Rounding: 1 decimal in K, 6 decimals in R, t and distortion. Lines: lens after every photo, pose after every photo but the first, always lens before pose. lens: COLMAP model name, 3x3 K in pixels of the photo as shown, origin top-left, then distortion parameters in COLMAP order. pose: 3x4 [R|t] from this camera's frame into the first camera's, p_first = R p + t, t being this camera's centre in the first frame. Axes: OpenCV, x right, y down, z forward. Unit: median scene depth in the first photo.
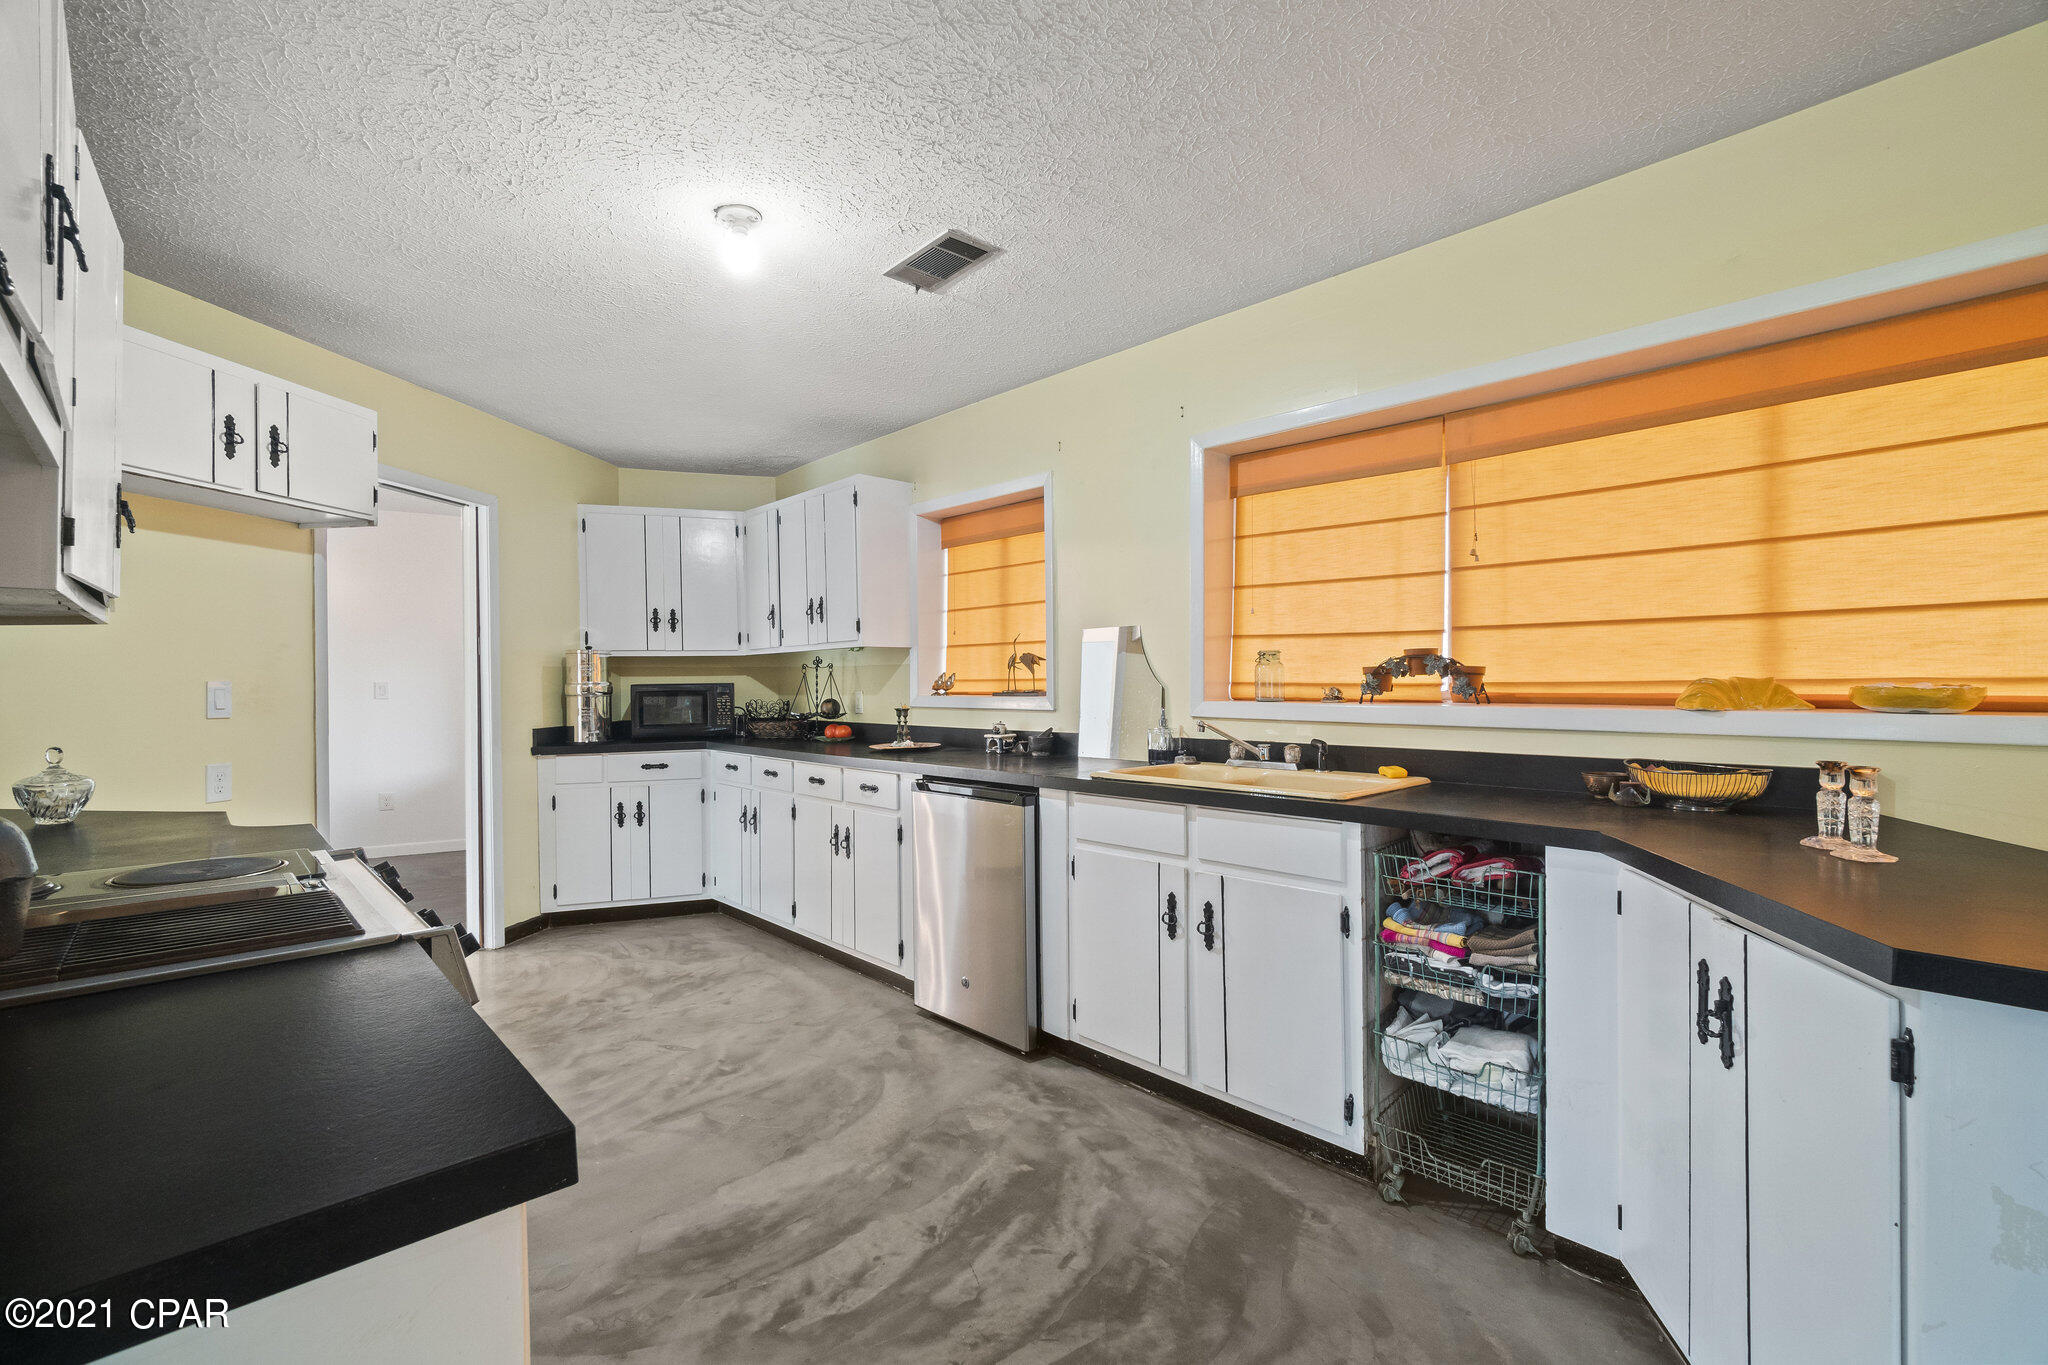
lens RADIAL K [[880.4, 0, 1024.1], [0, 880.4, 674.6], [0, 0, 1]] dist [0.000156, -0.000731]
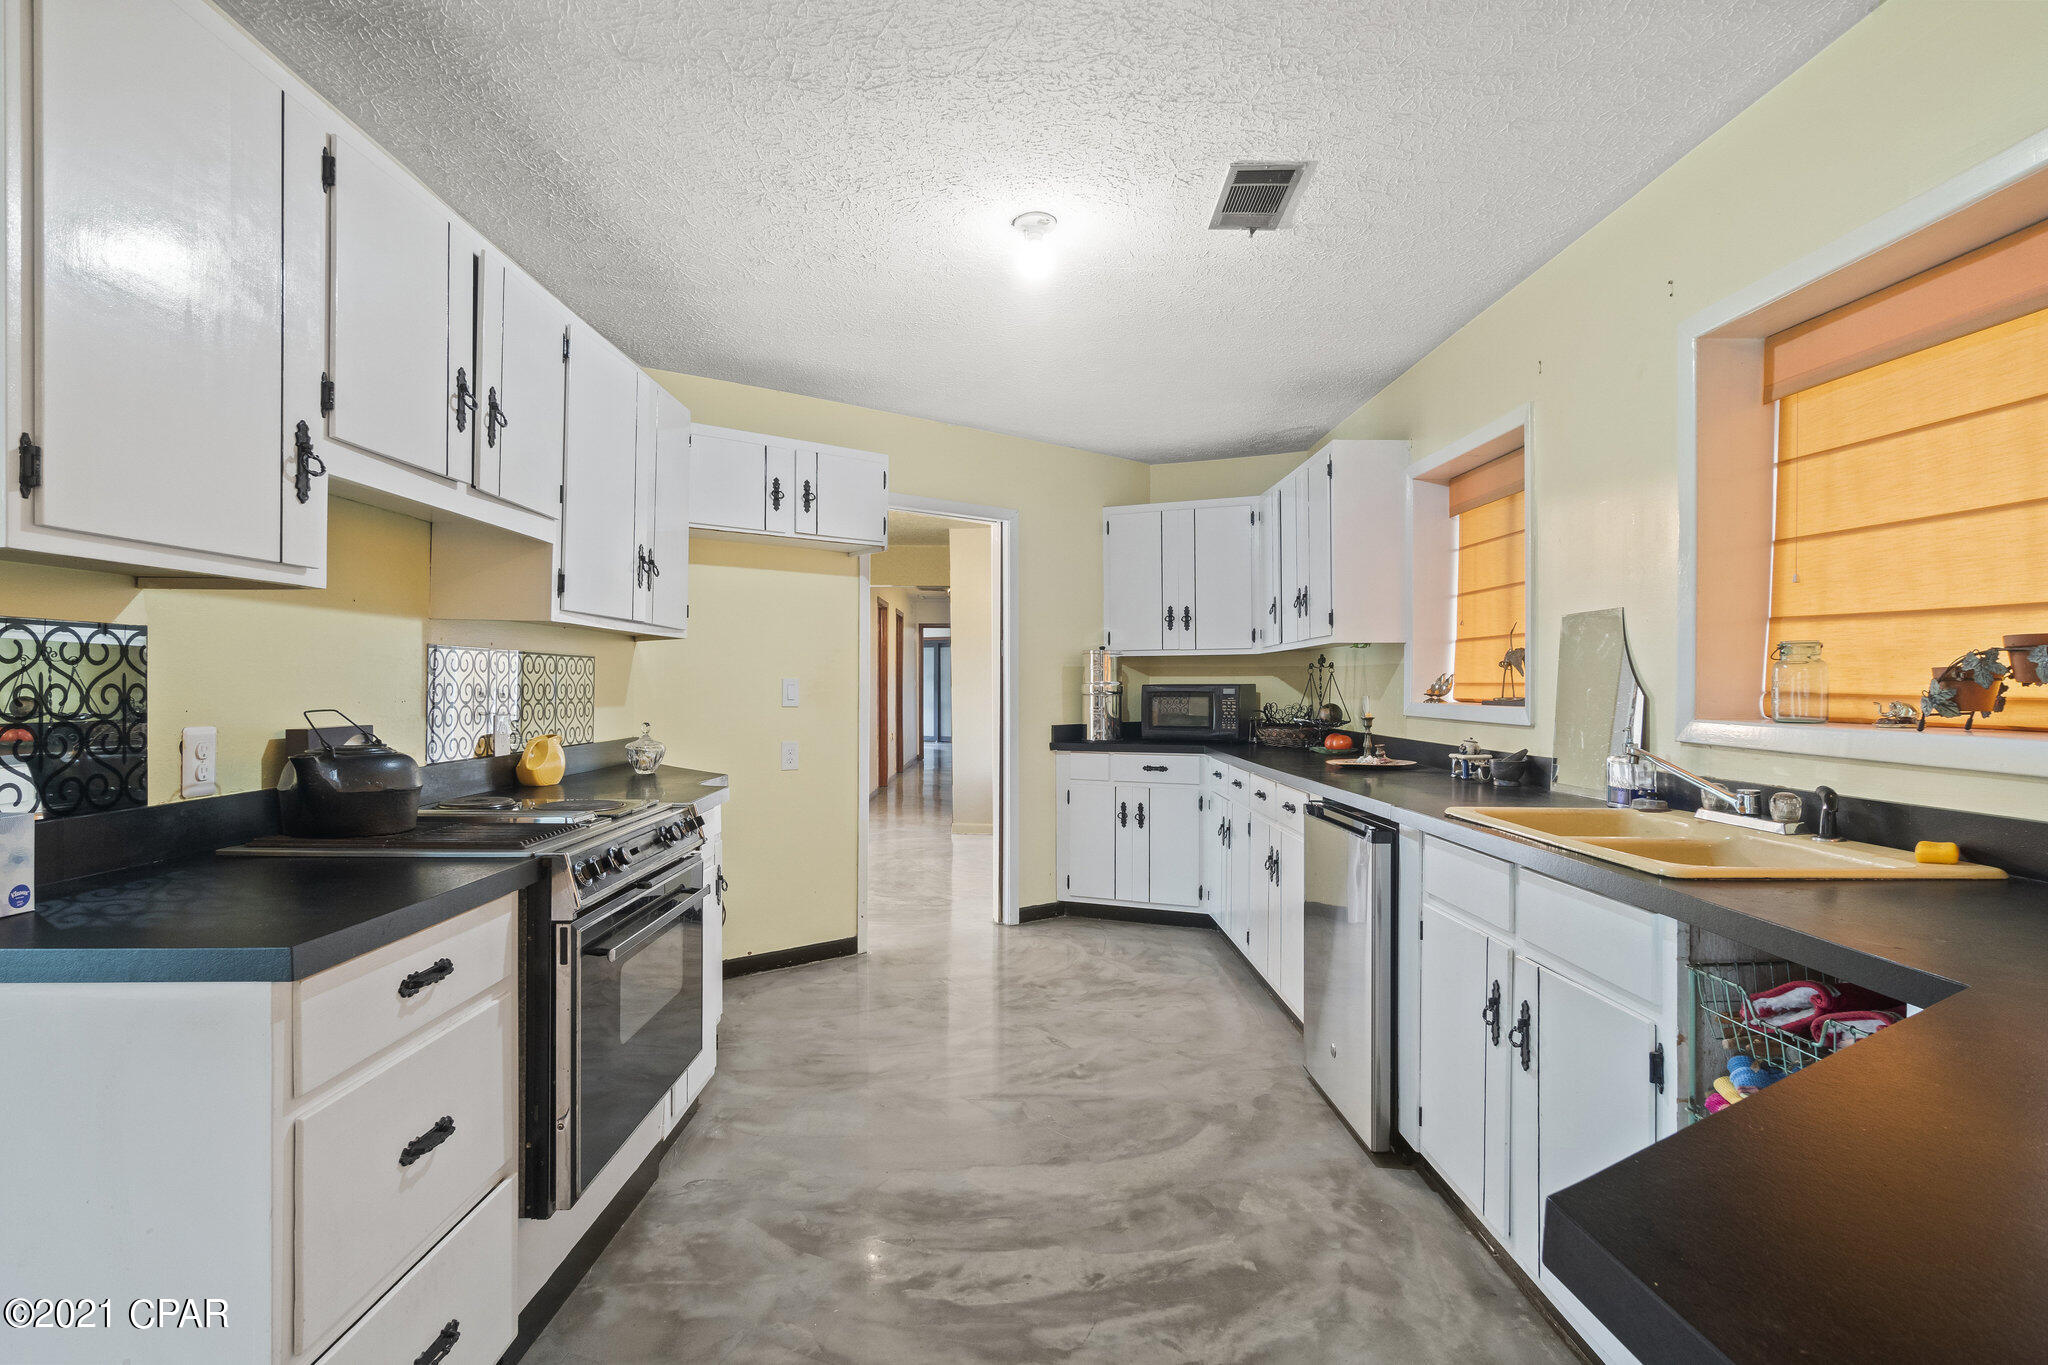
lens RADIAL K [[1026.8, 0, 1037.4], [0, 1026.8, 672.2], [0, 0, 1]] dist [-0.002291, -0.000380]
pose [[0.743782, 0.002846, -0.668416, 0.422043], [-0.003649, 0.999993, 0.000198, -0.003903], [0.668413, 0.002291, 0.743787, 0.114263]]
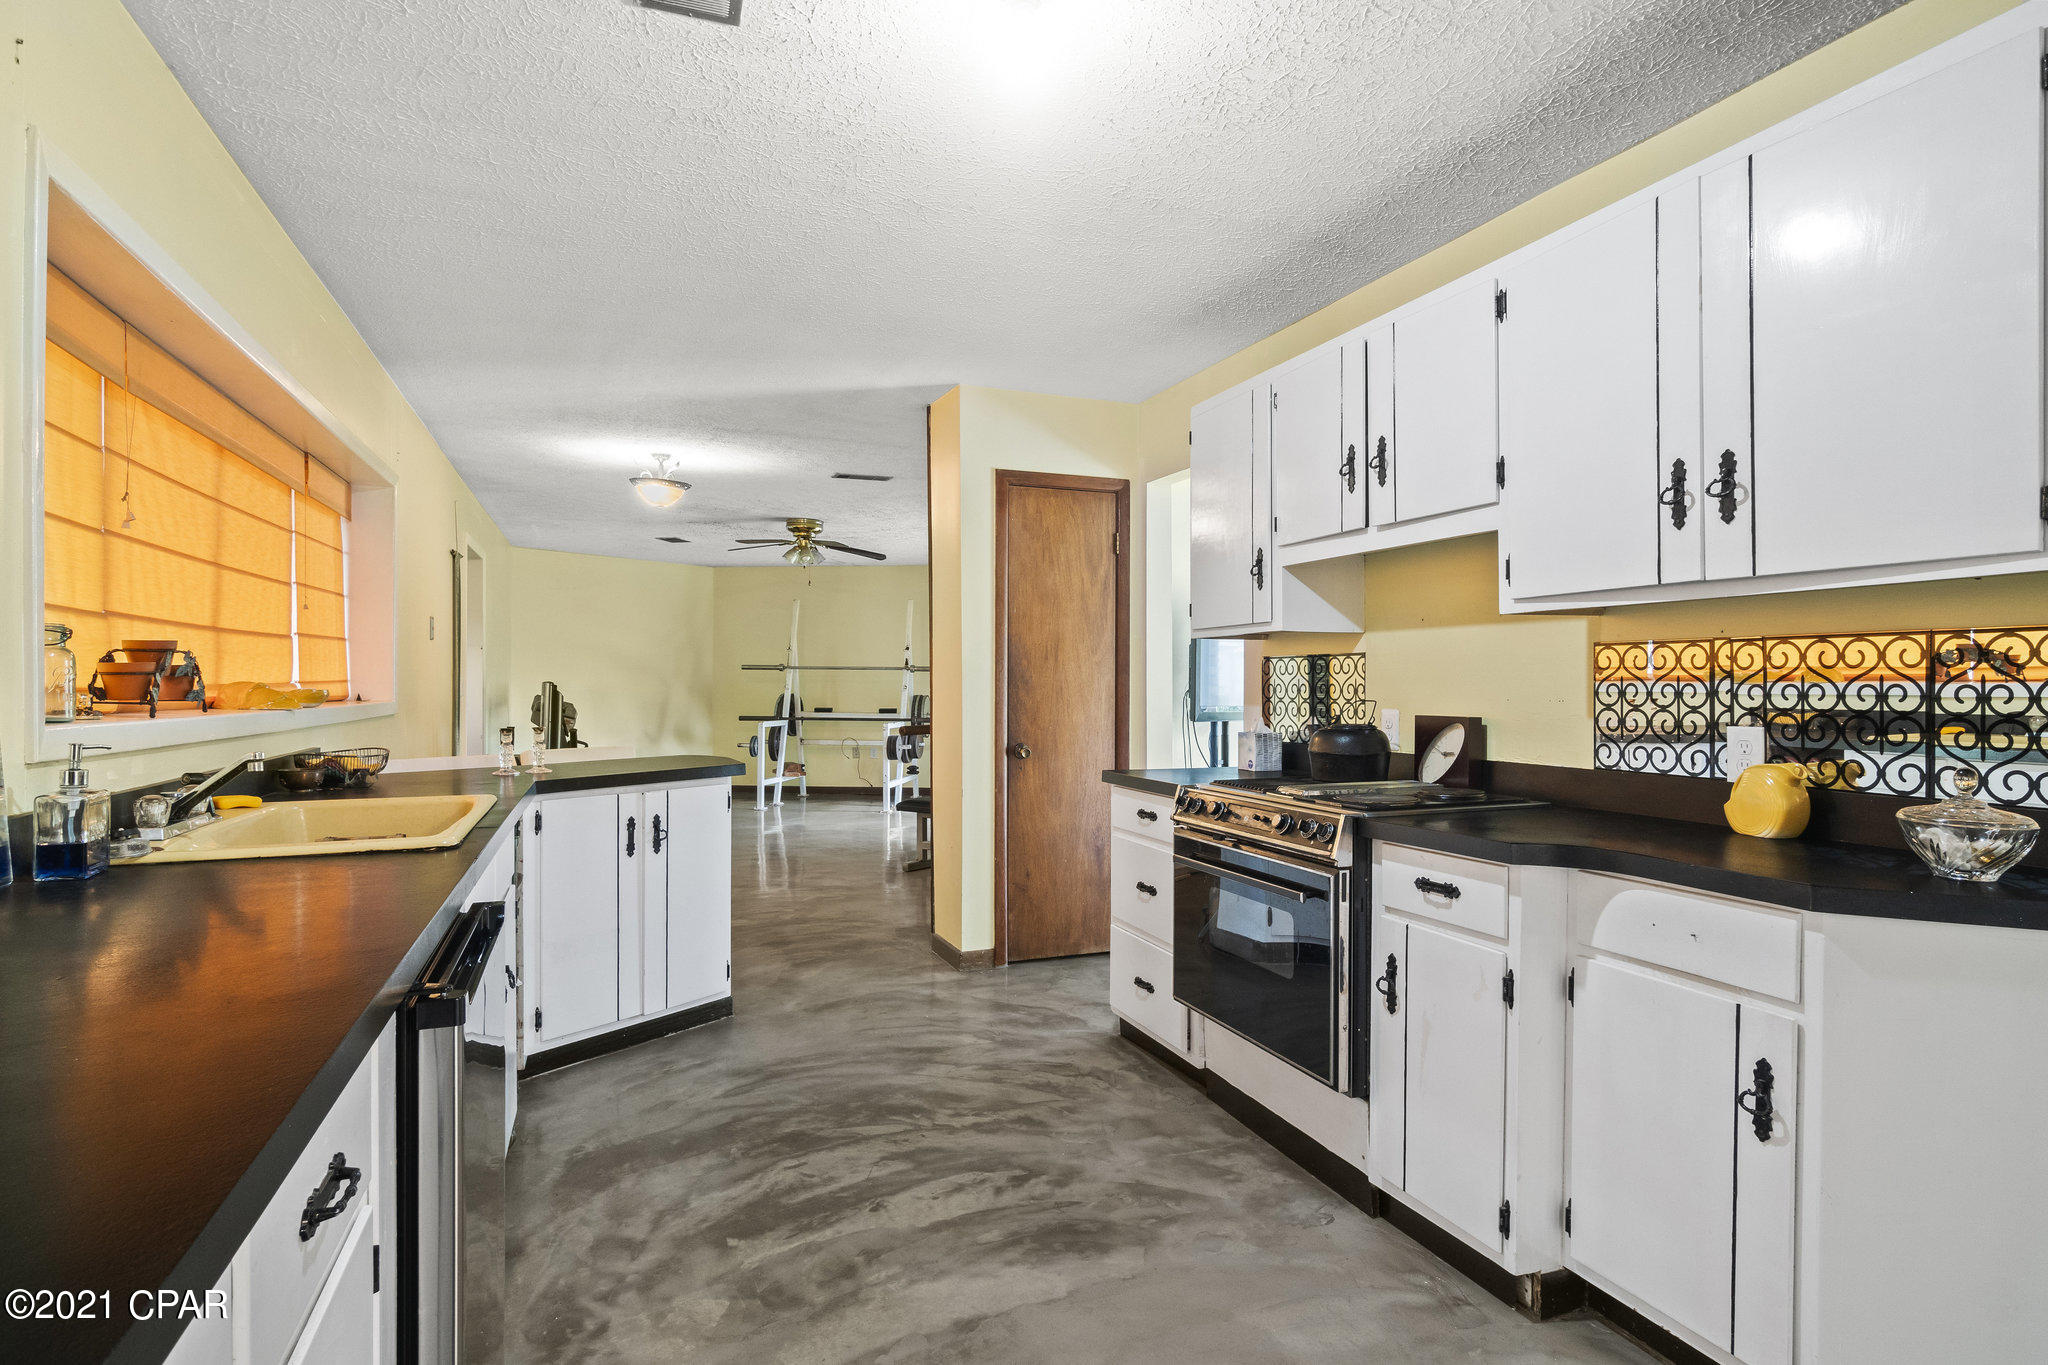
lens RADIAL K [[1090.1, 0, 1024.0], [0, 1090.1, 682.5], [0, 0, 1]] dist [0.000620, 0.000109]
pose [[-0.921939, 0.006247, 0.387285, -0.571871], [0.001864, 0.999930, -0.011694, 0.018525], [-0.387331, -0.010059, -0.921886, 1.579675]]
